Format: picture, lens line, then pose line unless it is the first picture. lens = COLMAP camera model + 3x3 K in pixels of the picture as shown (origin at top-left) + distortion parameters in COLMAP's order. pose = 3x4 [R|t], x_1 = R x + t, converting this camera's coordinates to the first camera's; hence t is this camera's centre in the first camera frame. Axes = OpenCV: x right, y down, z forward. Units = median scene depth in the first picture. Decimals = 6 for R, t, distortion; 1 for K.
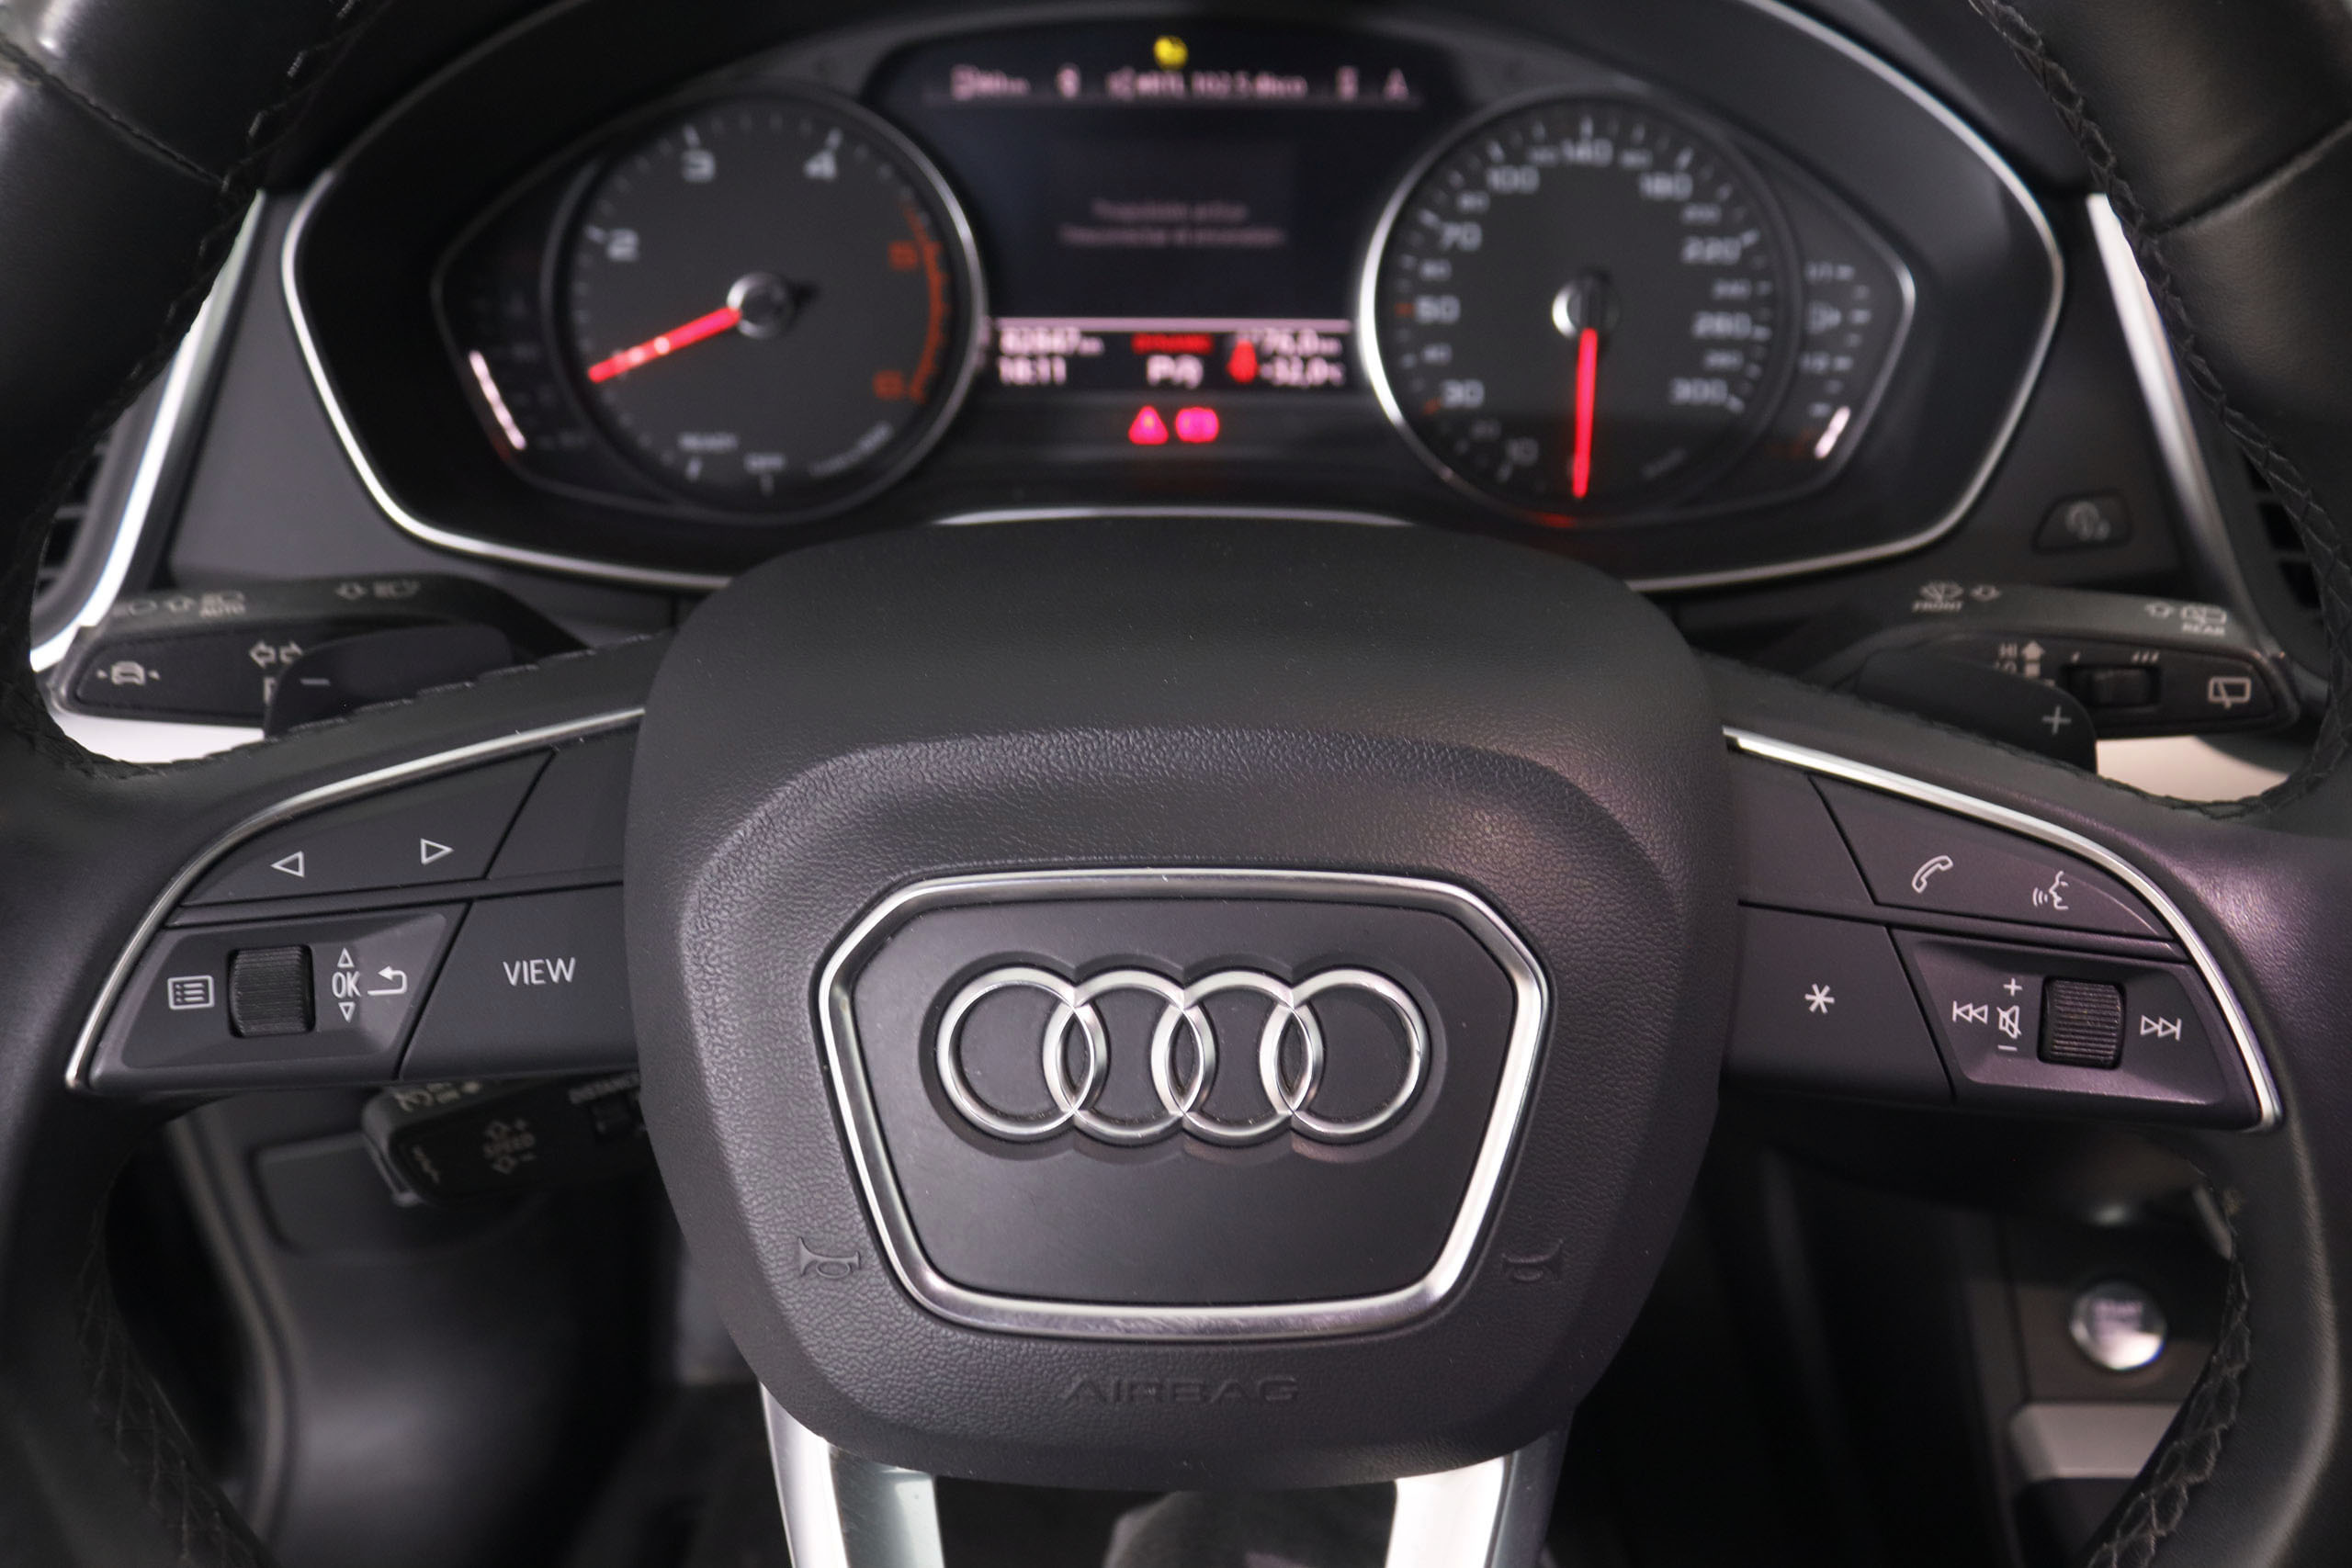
lens RADIAL K [[1923.0, 0, 1176.0], [0, 1923.0, 784.0], [0, 0, 1]] dist [-0.175439, 0.168142]
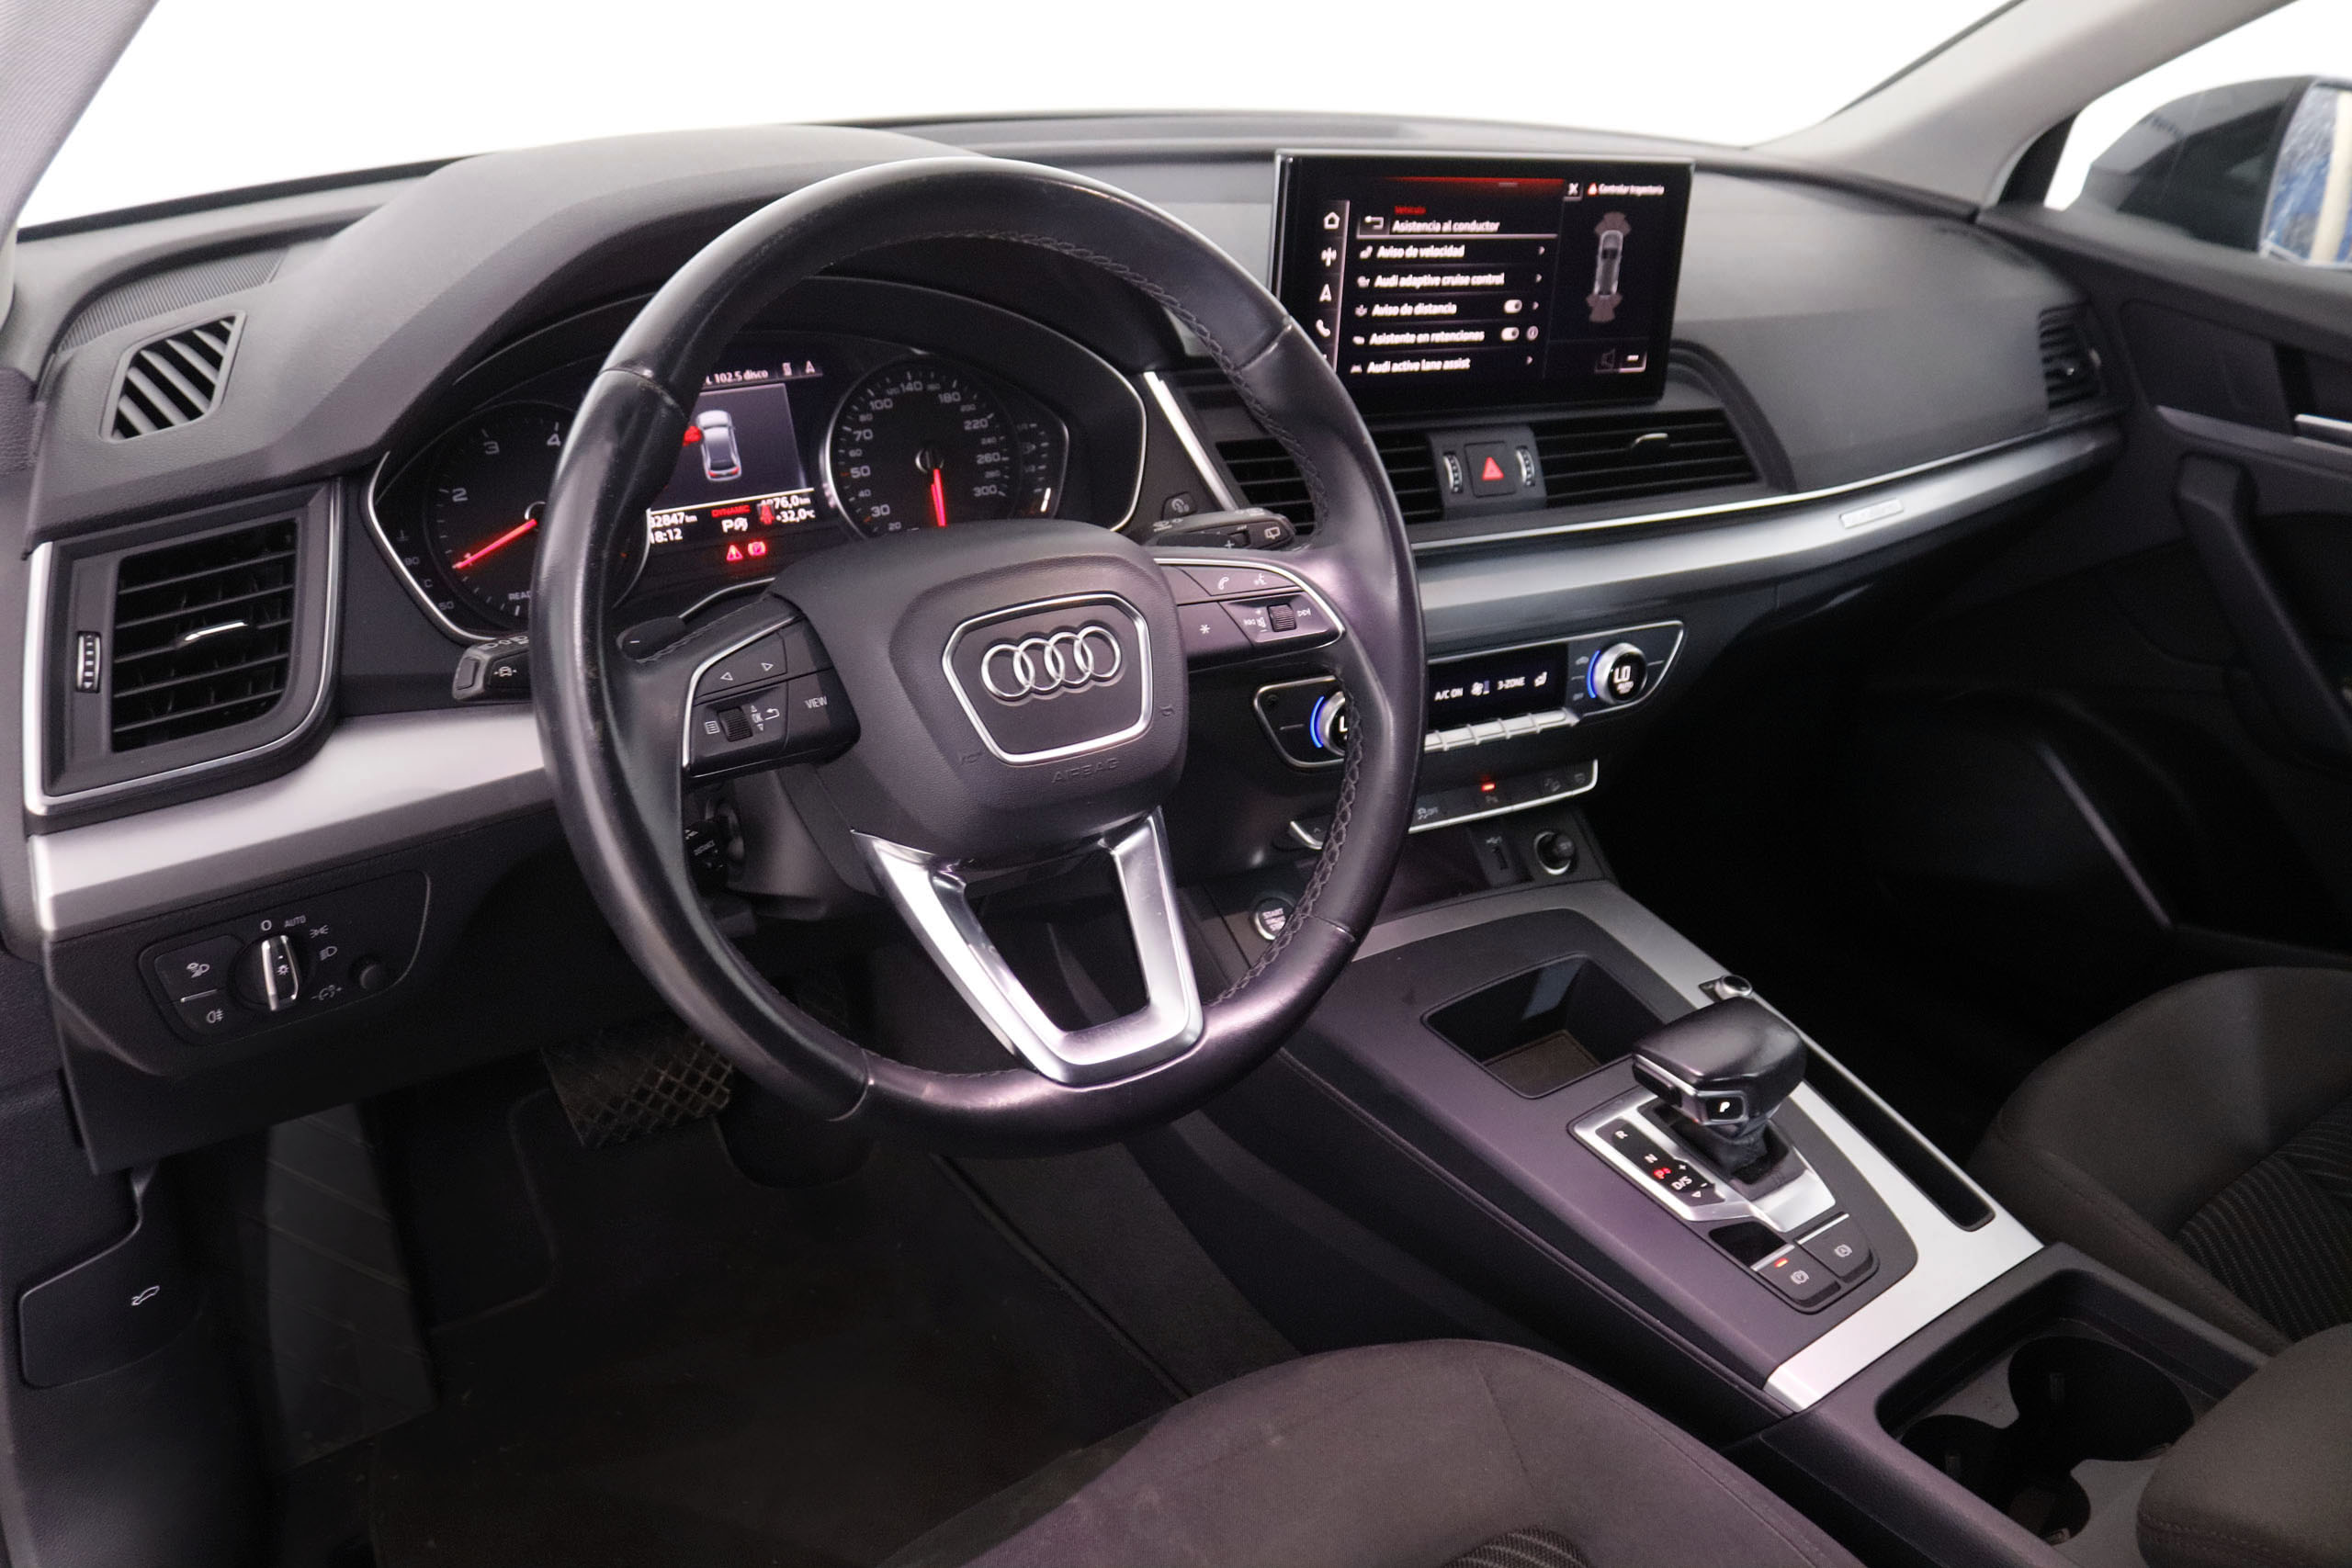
lens RADIAL K [[1953.4, 0, 1204.0], [0, 1953.4, 793.8], [0, 0, 1]] dist [-0.190130, 0.233147]
pose [[0.799569, -0.218812, 0.559295, -0.798587], [0.292215, 0.955340, -0.043994, 0.275355], [-0.524690, 0.198611, 0.827801, -0.828917]]
